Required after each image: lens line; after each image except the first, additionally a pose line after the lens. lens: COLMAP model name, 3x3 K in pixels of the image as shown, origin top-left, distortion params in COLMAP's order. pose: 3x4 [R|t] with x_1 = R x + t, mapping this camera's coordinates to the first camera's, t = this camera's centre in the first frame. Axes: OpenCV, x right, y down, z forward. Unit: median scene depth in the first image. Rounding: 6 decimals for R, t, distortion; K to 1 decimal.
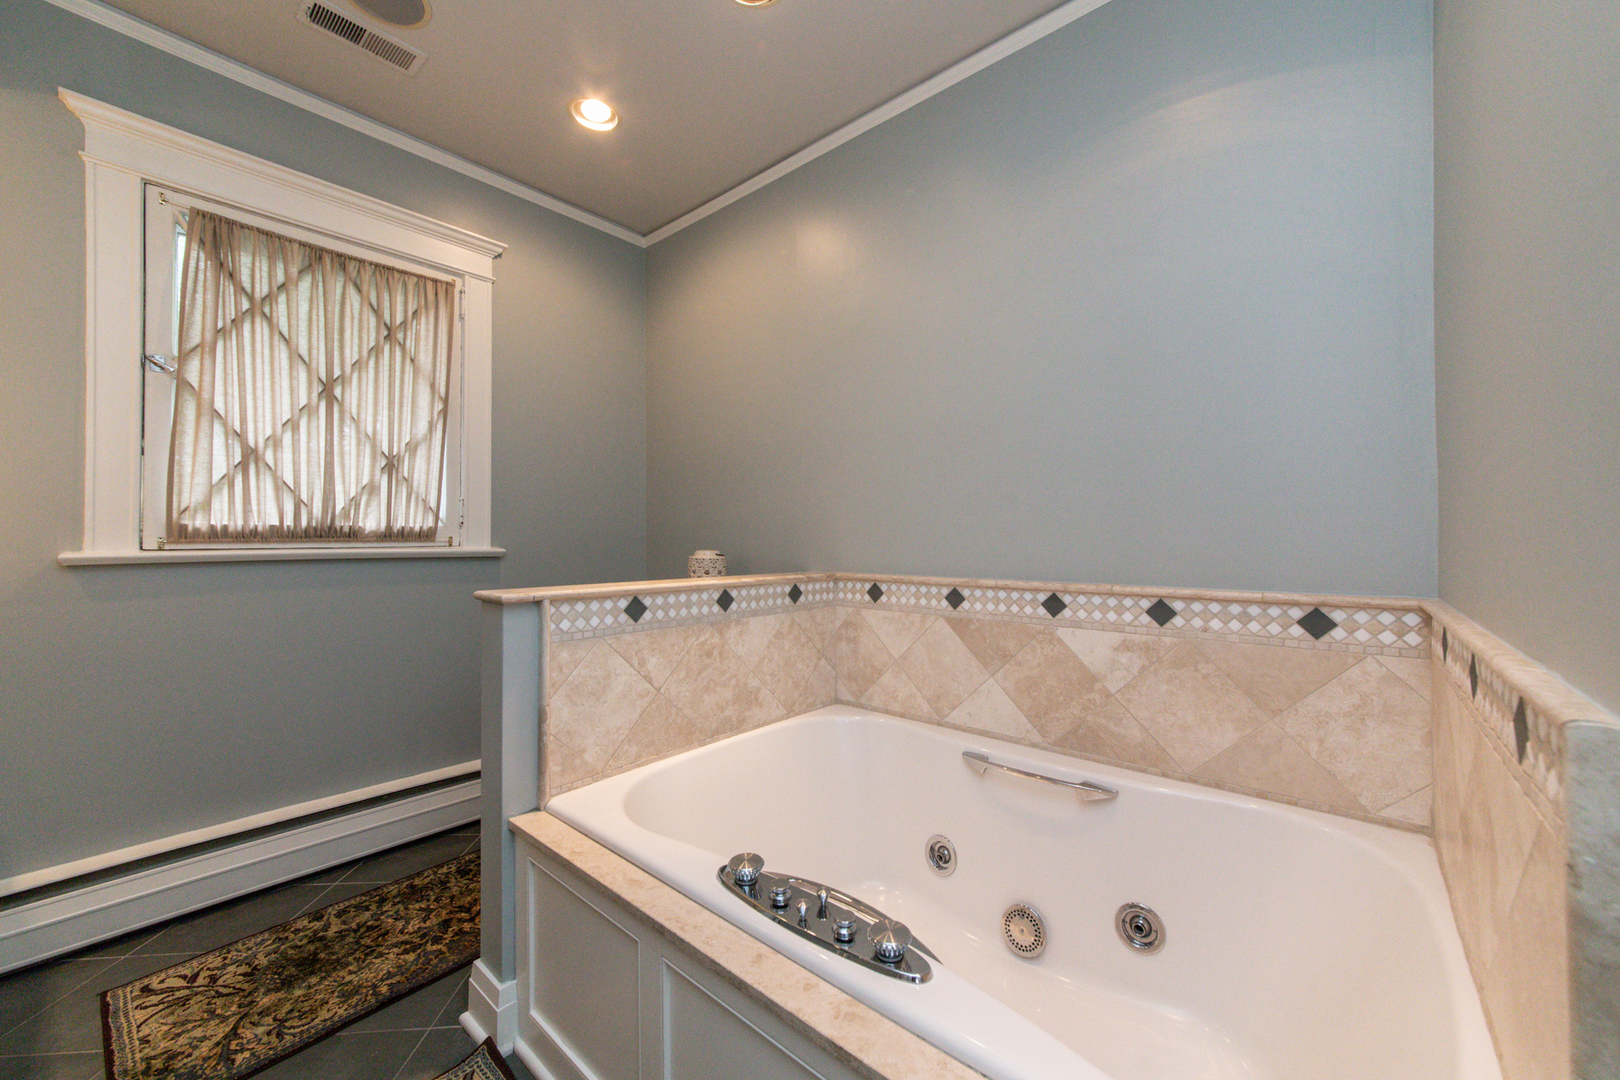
lens RADIAL K [[580.6, 0, 805.9], [0, 580.6, 541.2], [0, 0, 1]] dist [0.001371, 0.005428]
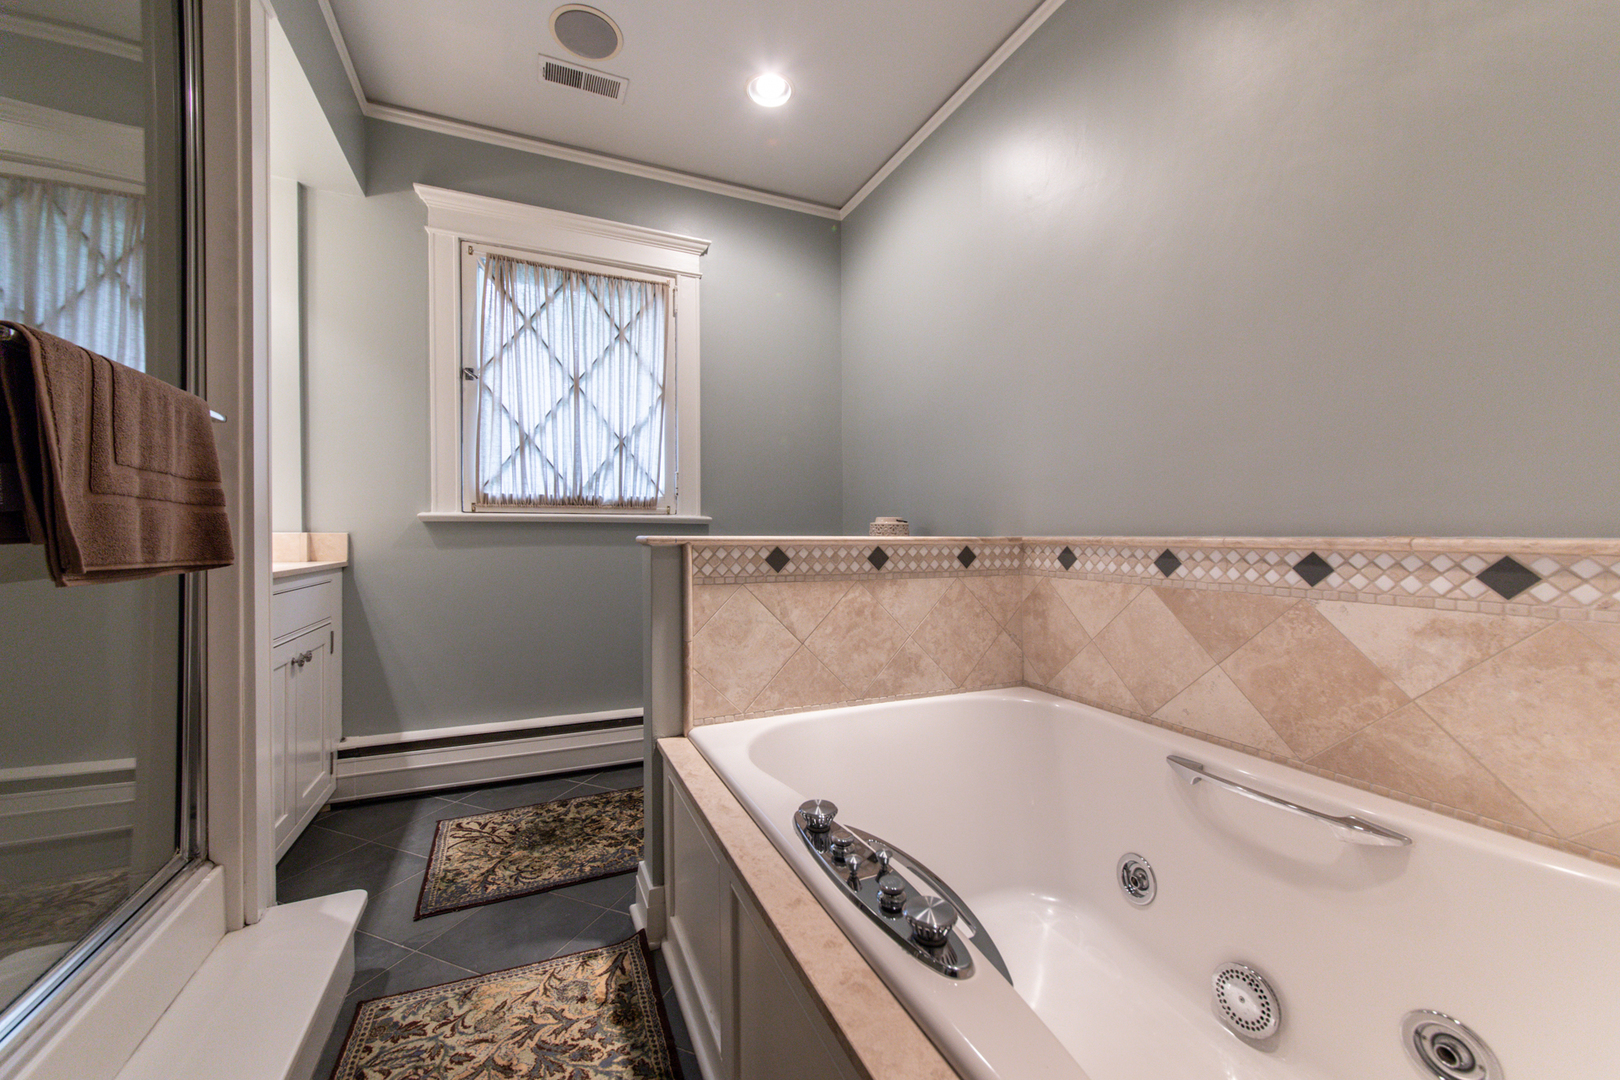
lens RADIAL K [[581.0, 0, 816.4], [0, 581.0, 546.6], [0, 0, 1]] dist [0.014122, -0.004634]
pose [[0.911243, 0.005032, -0.411838, 0.166929], [0.001868, 0.999865, 0.016349, 0.069246], [0.411865, -0.015667, 0.911110, 0.090137]]
